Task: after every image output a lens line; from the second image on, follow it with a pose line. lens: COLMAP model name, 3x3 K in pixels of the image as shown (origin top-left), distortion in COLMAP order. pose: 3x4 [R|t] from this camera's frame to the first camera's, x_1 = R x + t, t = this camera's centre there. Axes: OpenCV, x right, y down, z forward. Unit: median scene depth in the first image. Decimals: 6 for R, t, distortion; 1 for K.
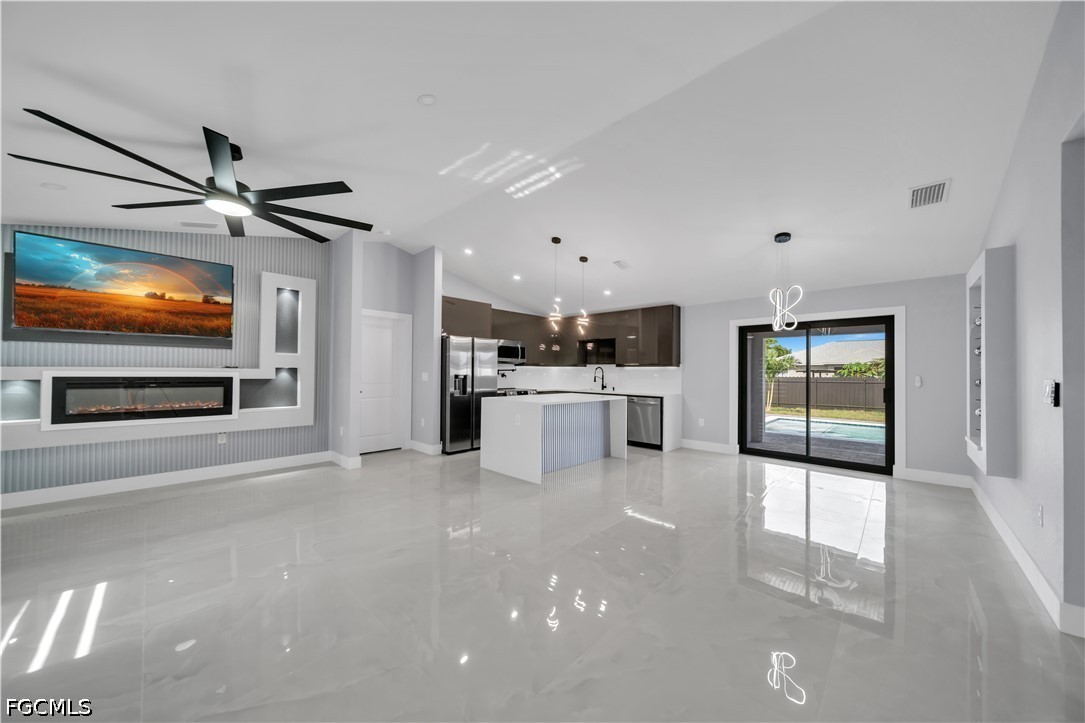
lens RADIAL K [[376.3, 0, 548.8], [0, 376.3, 359.2], [0, 0, 1]] dist [0.003043, -0.000608]
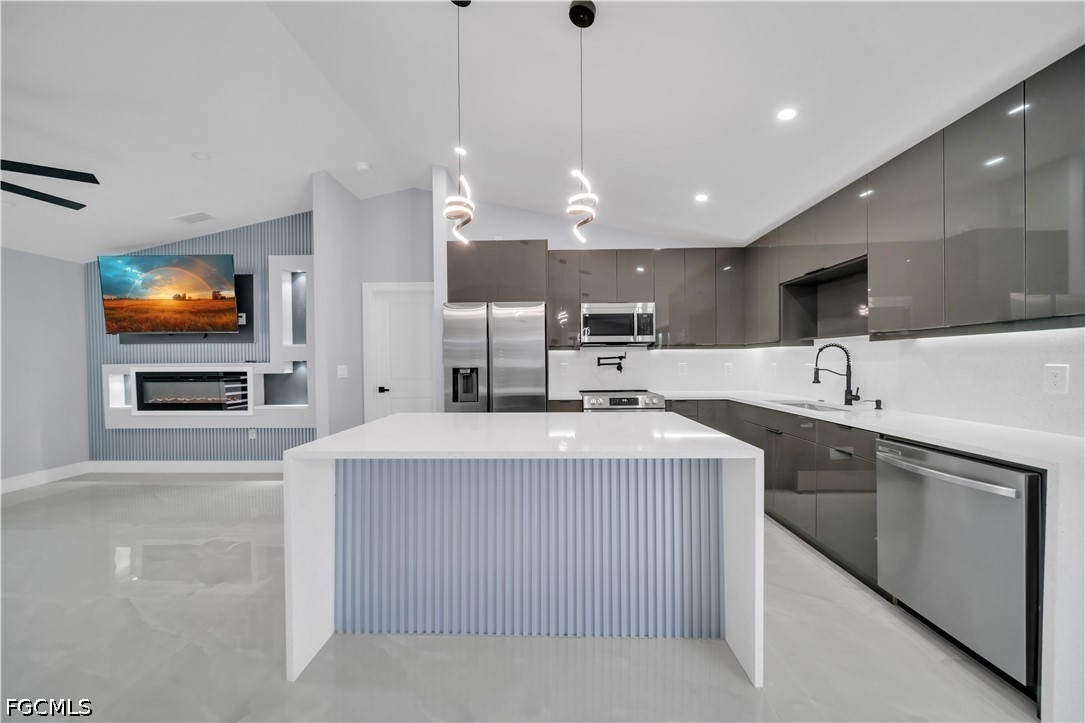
lens RADIAL K [[376.3, 0, 544.5], [0, 376.3, 369.2], [0, 0, 1]] dist [0.003043, -0.000608]
pose [[0.664691, 0.000340, -0.747119, 0.307093], [0.040518, 0.998512, 0.036502, 0.027762], [0.746019, -0.054534, 0.663688, 0.728676]]
